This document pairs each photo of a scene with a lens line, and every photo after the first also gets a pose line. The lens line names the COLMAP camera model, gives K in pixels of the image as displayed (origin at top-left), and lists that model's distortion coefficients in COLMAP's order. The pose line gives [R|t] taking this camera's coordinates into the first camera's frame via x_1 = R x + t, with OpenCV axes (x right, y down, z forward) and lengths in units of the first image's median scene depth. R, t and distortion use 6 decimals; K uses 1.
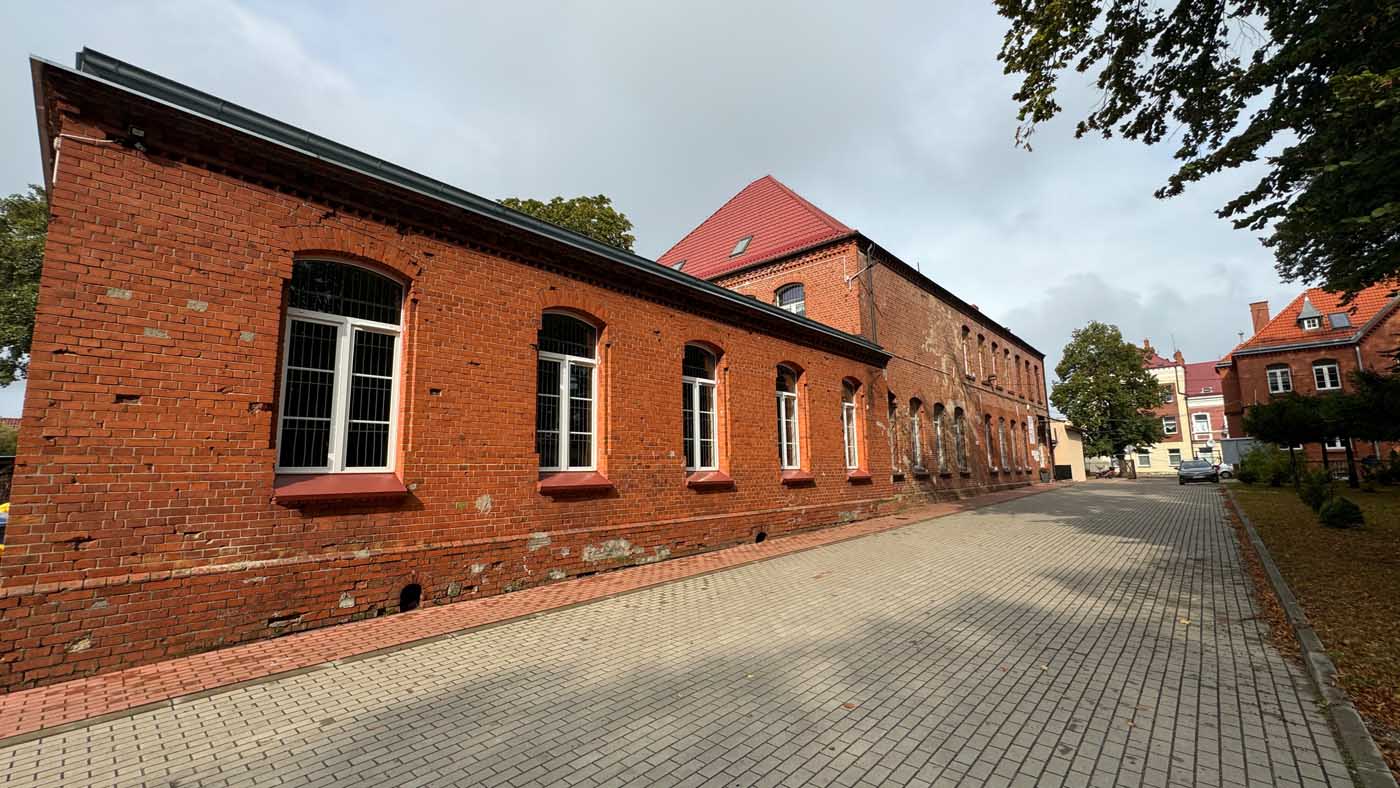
lens RADIAL K [[565.5, 0, 703.7], [0, 565.5, 400.1], [0, 0, 1]] dist [0.003524, 0.000417]
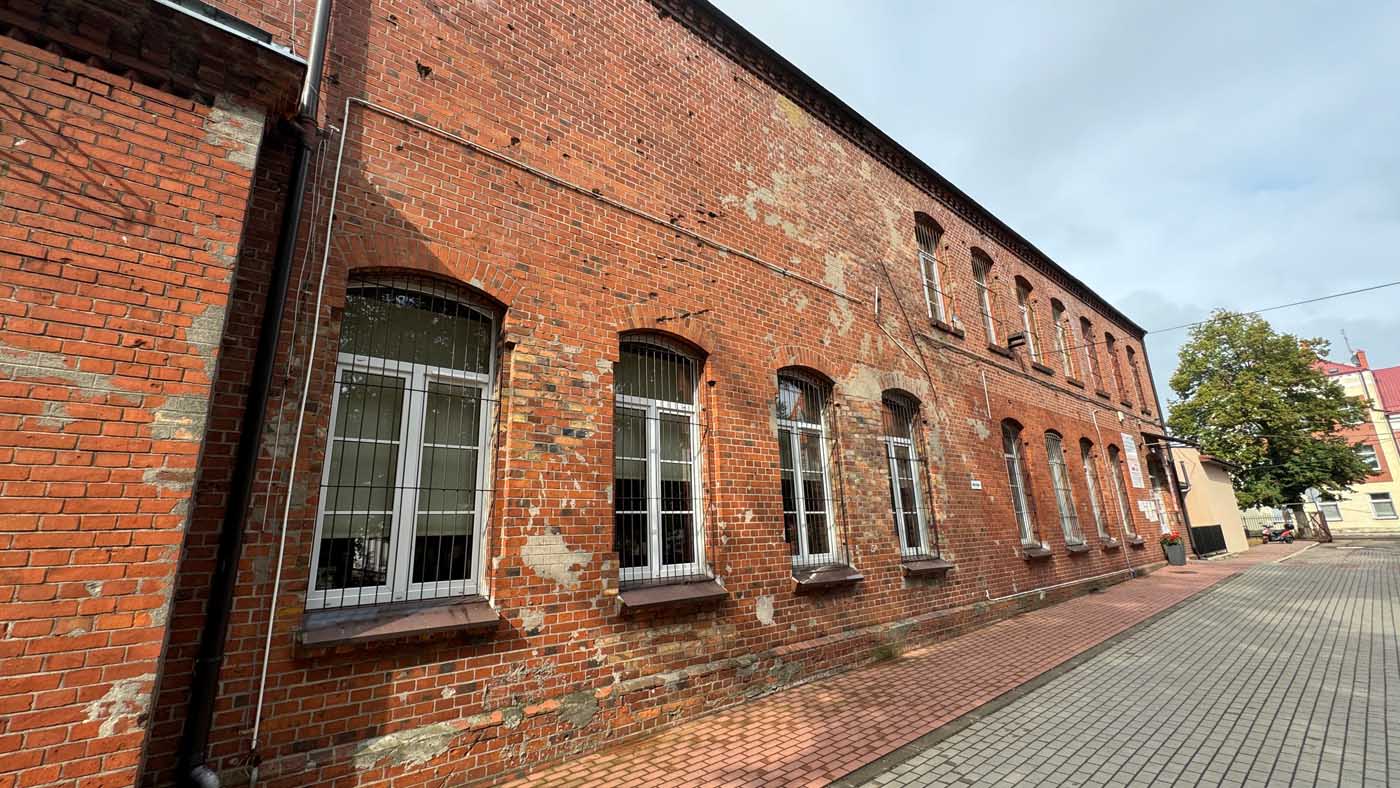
lens RADIAL K [[565.5, 0, 707.6], [0, 565.5, 391.9], [0, 0, 1]] dist [0.003524, 0.000417]
pose [[0.990520, -0.050500, -0.127748, 0.205017], [0.035265, 0.992288, -0.118828, 0.029758], [0.132764, 0.113197, 0.984663, 0.336111]]
